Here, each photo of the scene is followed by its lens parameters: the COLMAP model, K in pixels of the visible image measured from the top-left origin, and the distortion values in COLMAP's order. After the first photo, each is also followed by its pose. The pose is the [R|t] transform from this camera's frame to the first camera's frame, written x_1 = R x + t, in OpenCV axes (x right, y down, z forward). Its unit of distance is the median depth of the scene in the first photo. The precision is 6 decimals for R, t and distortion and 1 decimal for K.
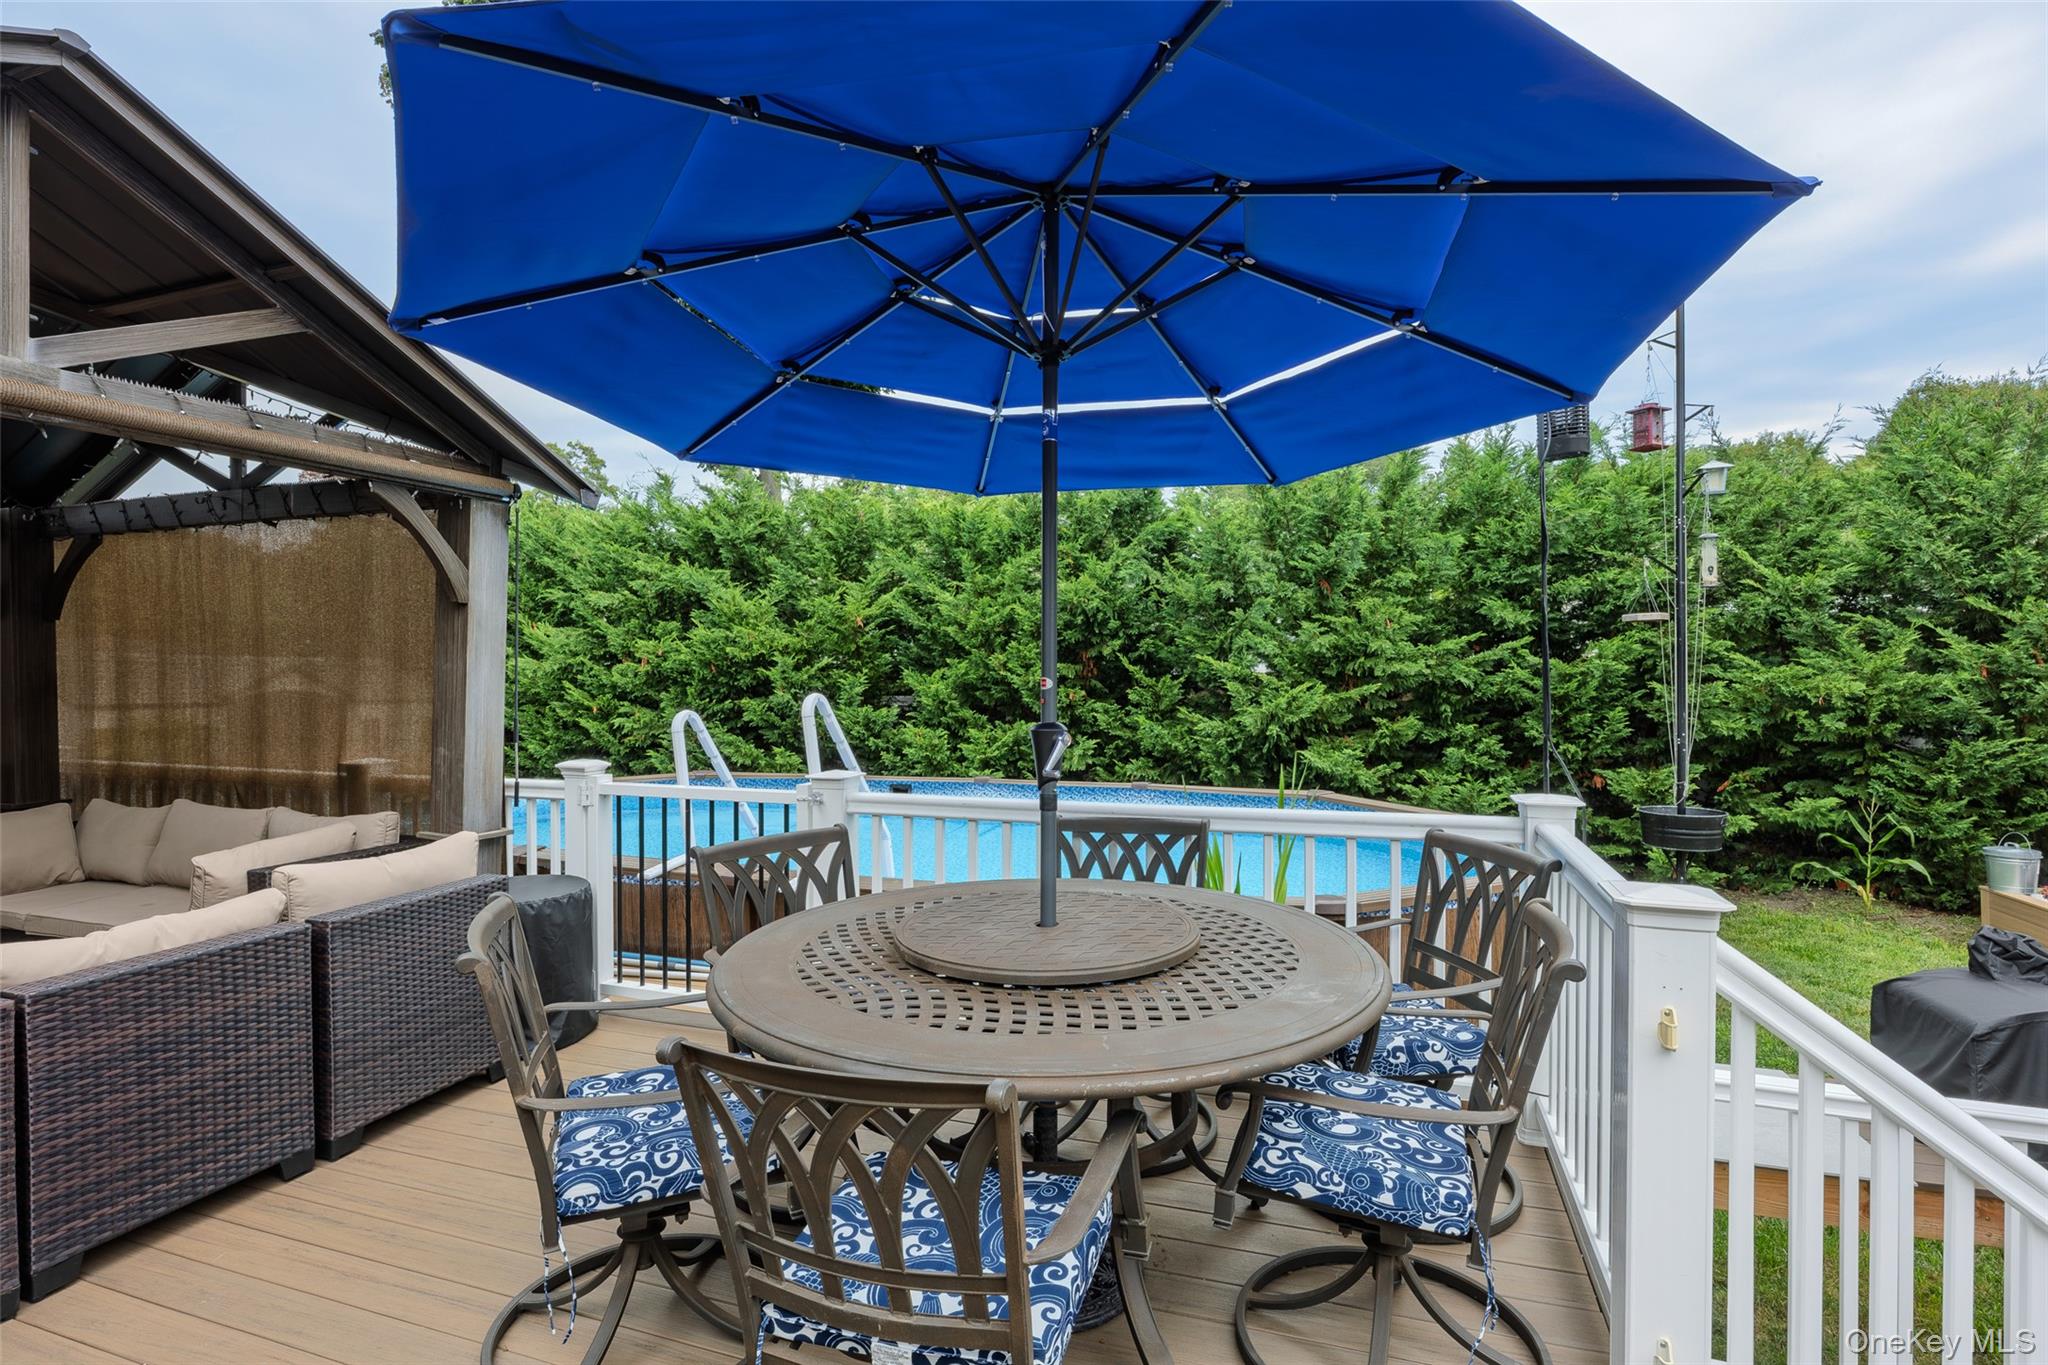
lens RADIAL K [[1011.6, 0, 1030.2], [0, 1011.6, 682.2], [0, 0, 1]] dist [-0.008250, -0.000246]
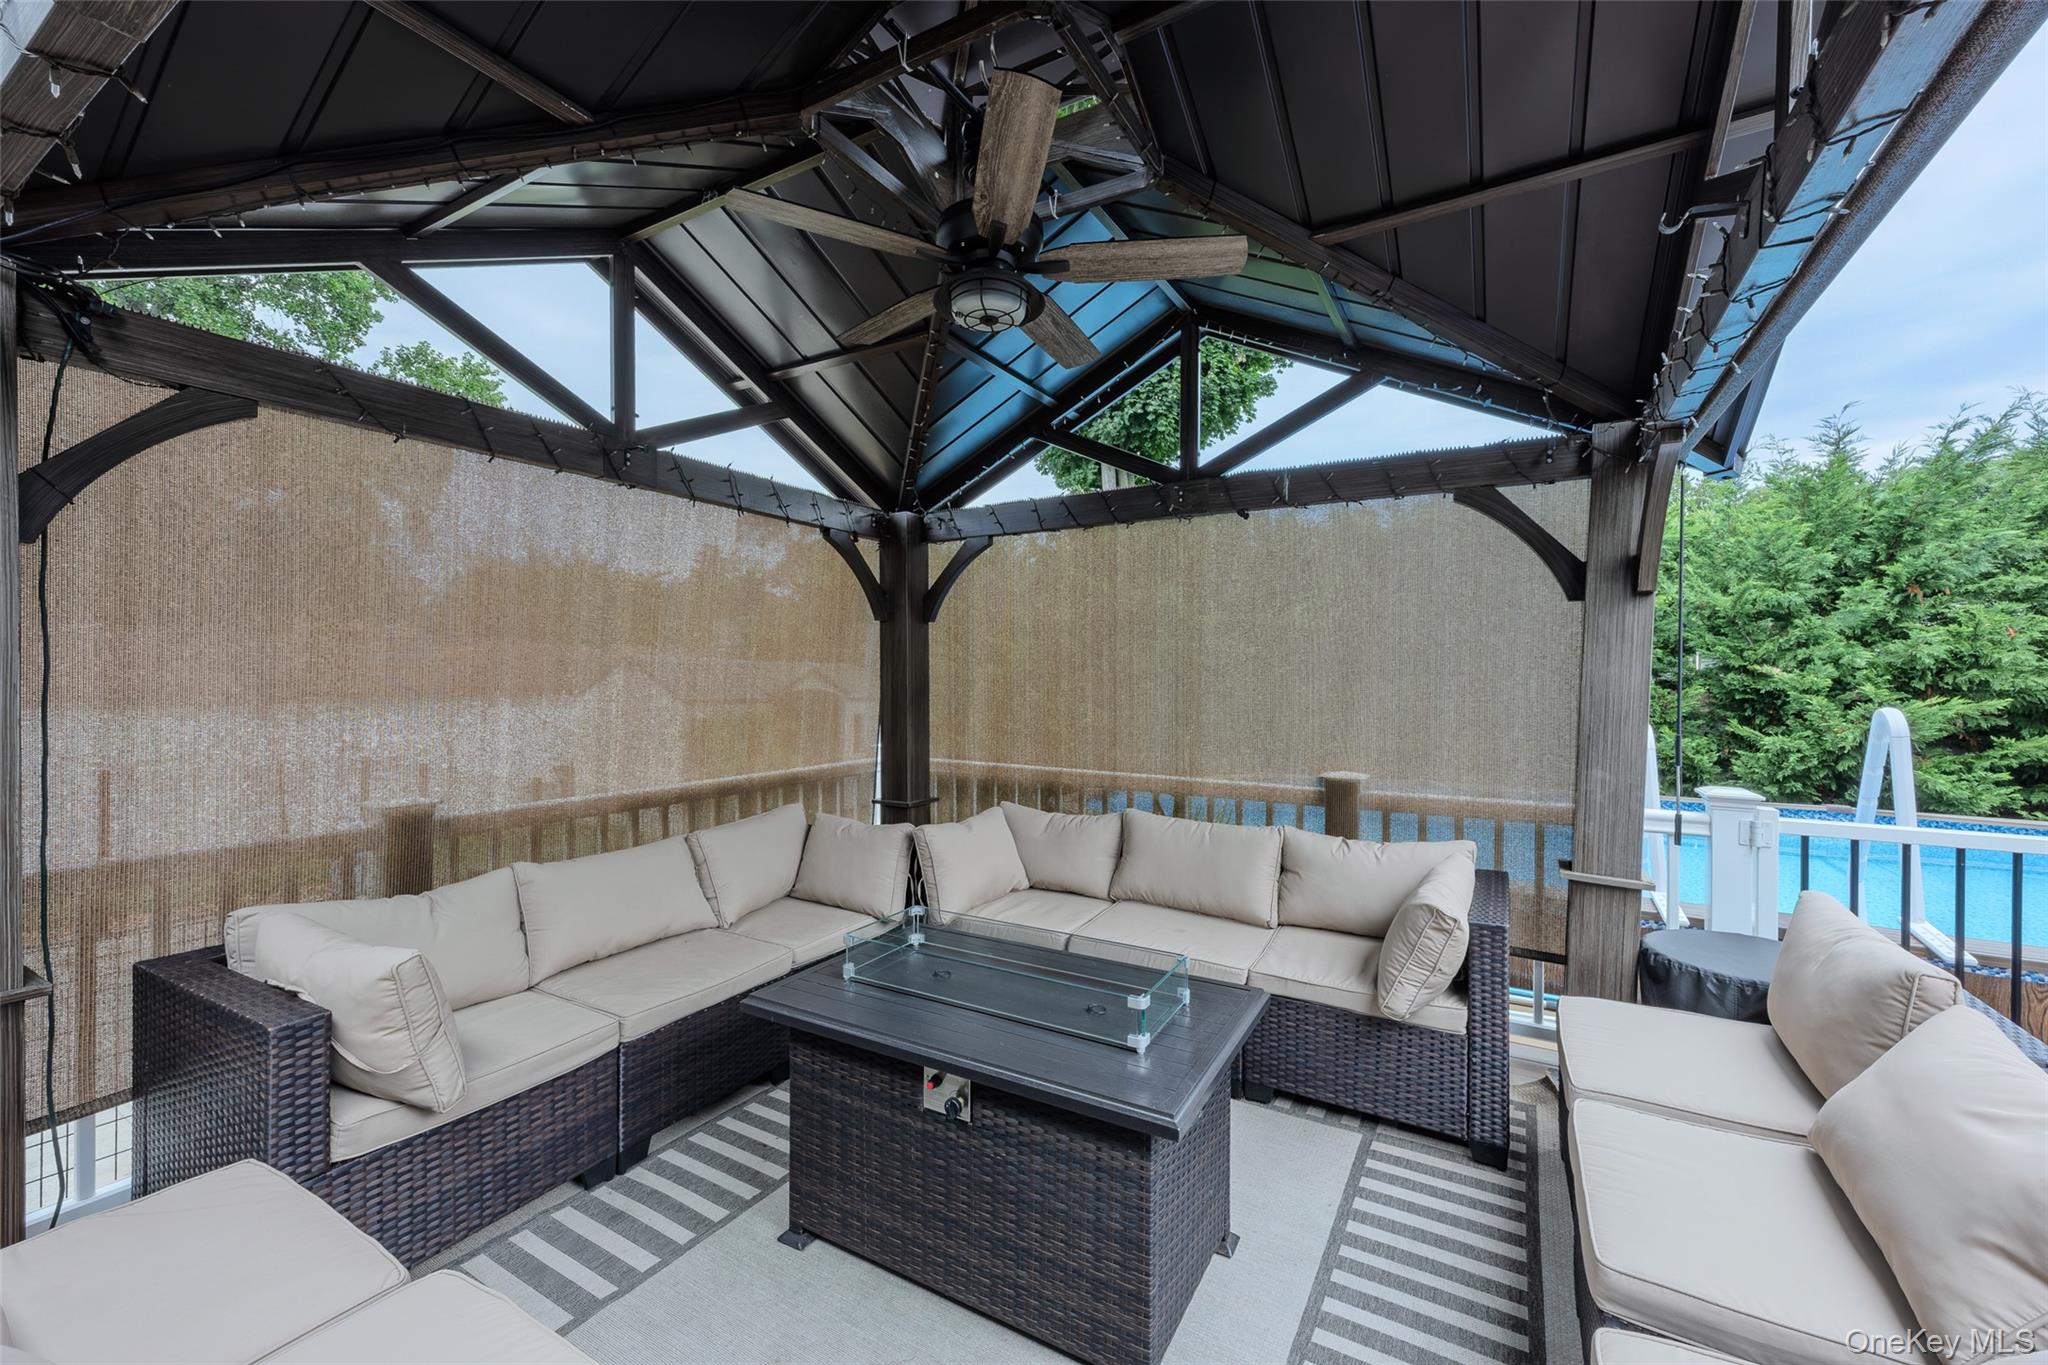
lens RADIAL K [[814.1, 0, 1019.4], [0, 814.1, 683.9], [0, 0, 1]] dist [0.006773, -0.000257]
pose [[0.980421, 0.010918, -0.196611, -0.433239], [-0.011794, 0.999925, -0.003283, 0.001182], [0.196561, 0.005538, 0.980476, 0.123019]]
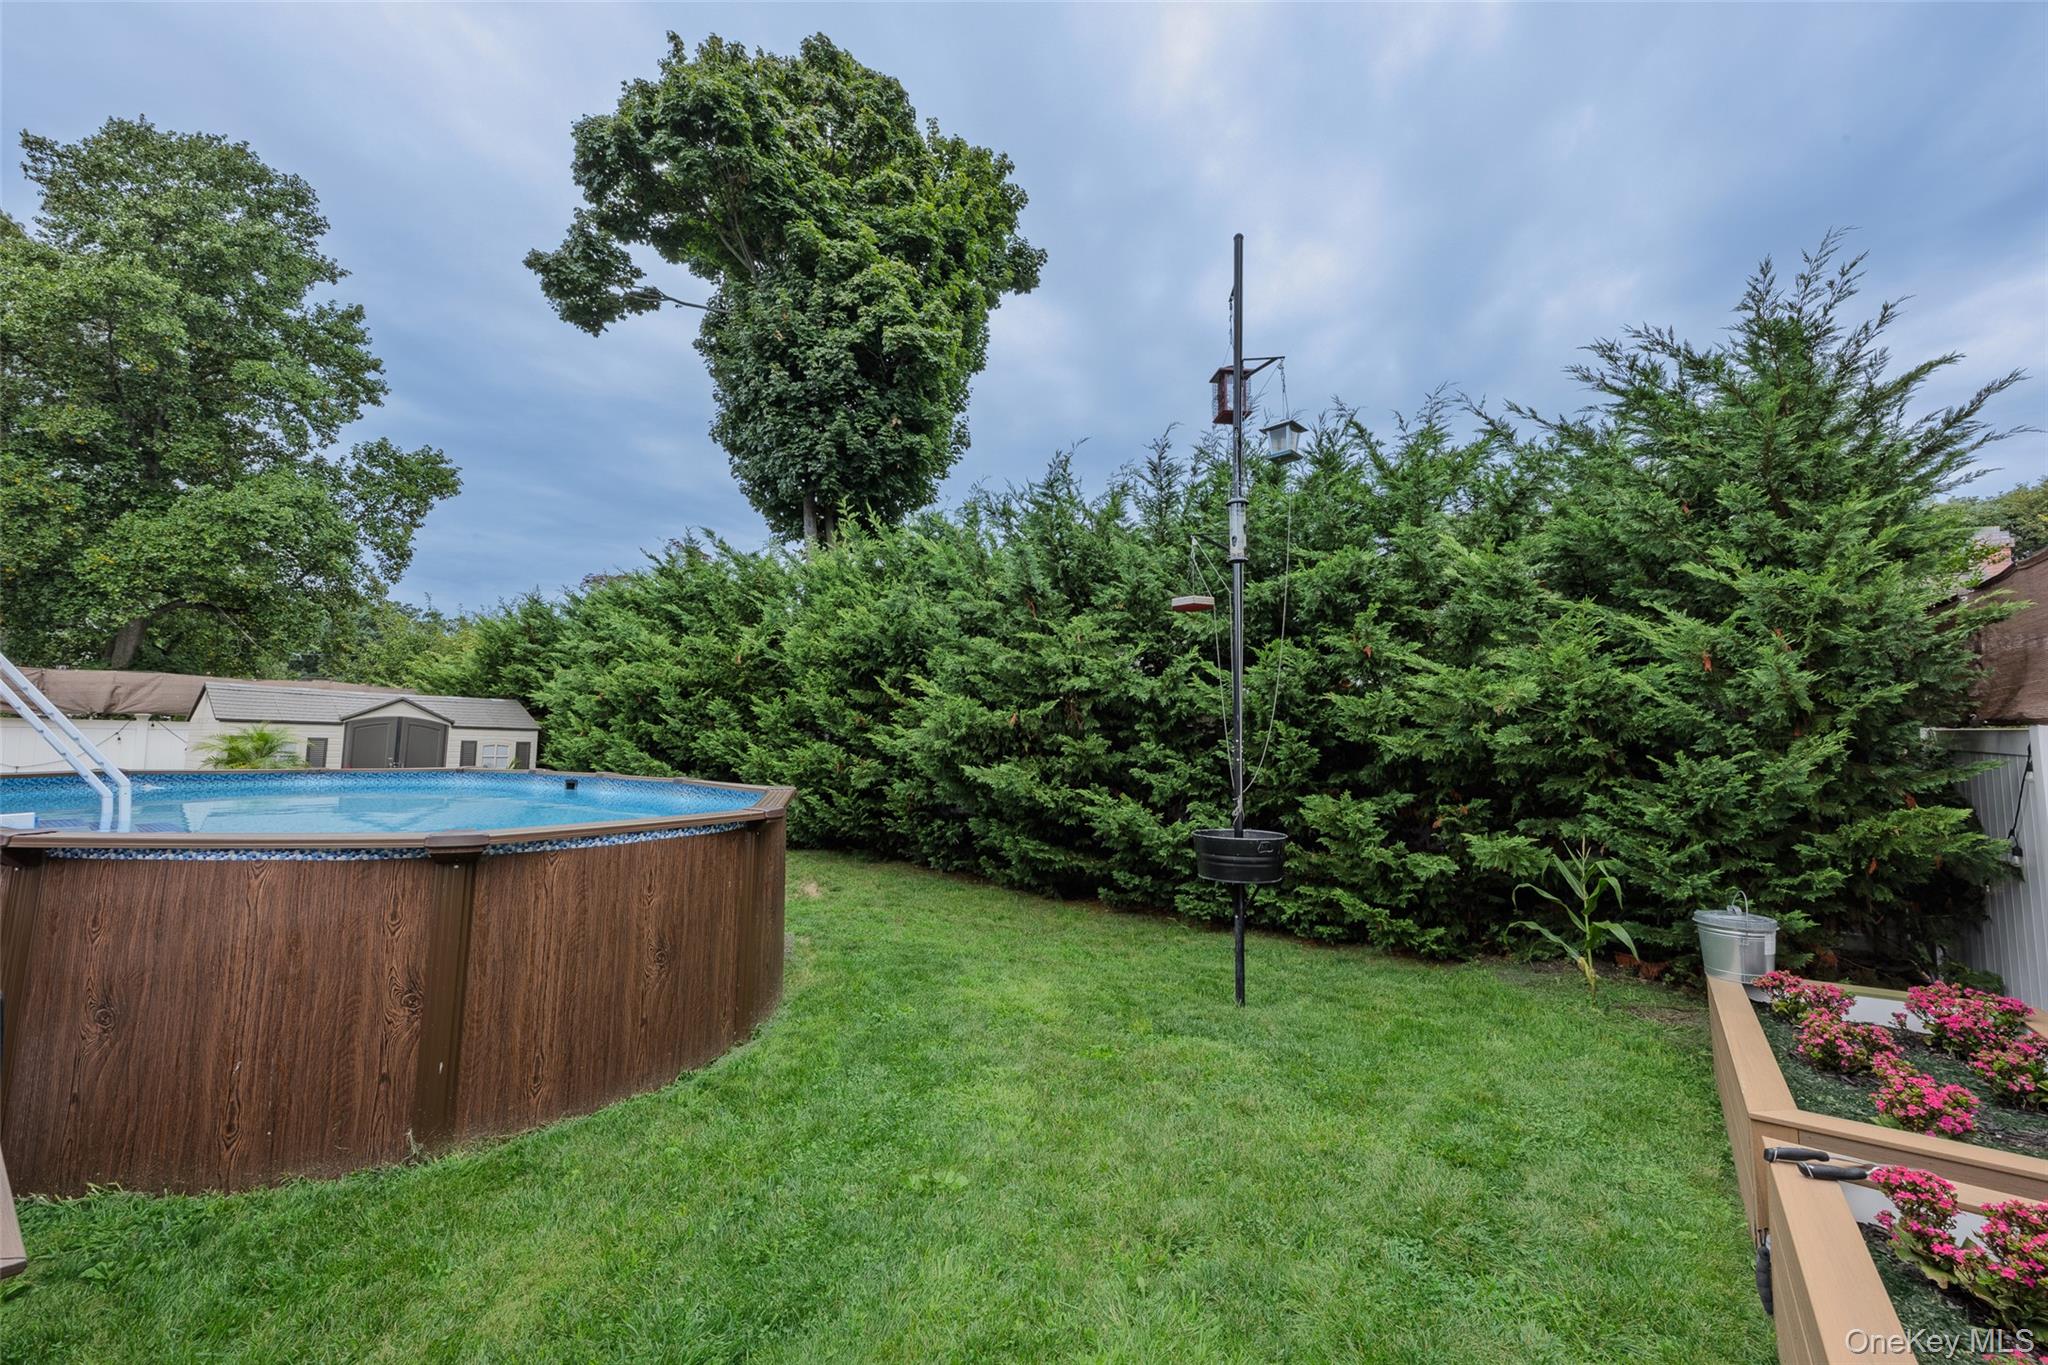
lens RADIAL K [[814.1, 0, 1022.1], [0, 814.1, 681.9], [0, 0, 1]] dist [0.006773, -0.000257]
pose [[0.949836, -0.007732, -0.312652, 0.622646], [-0.019773, 0.996210, -0.084705, 0.058404], [0.312122, 0.086638, 0.946083, 0.285116]]
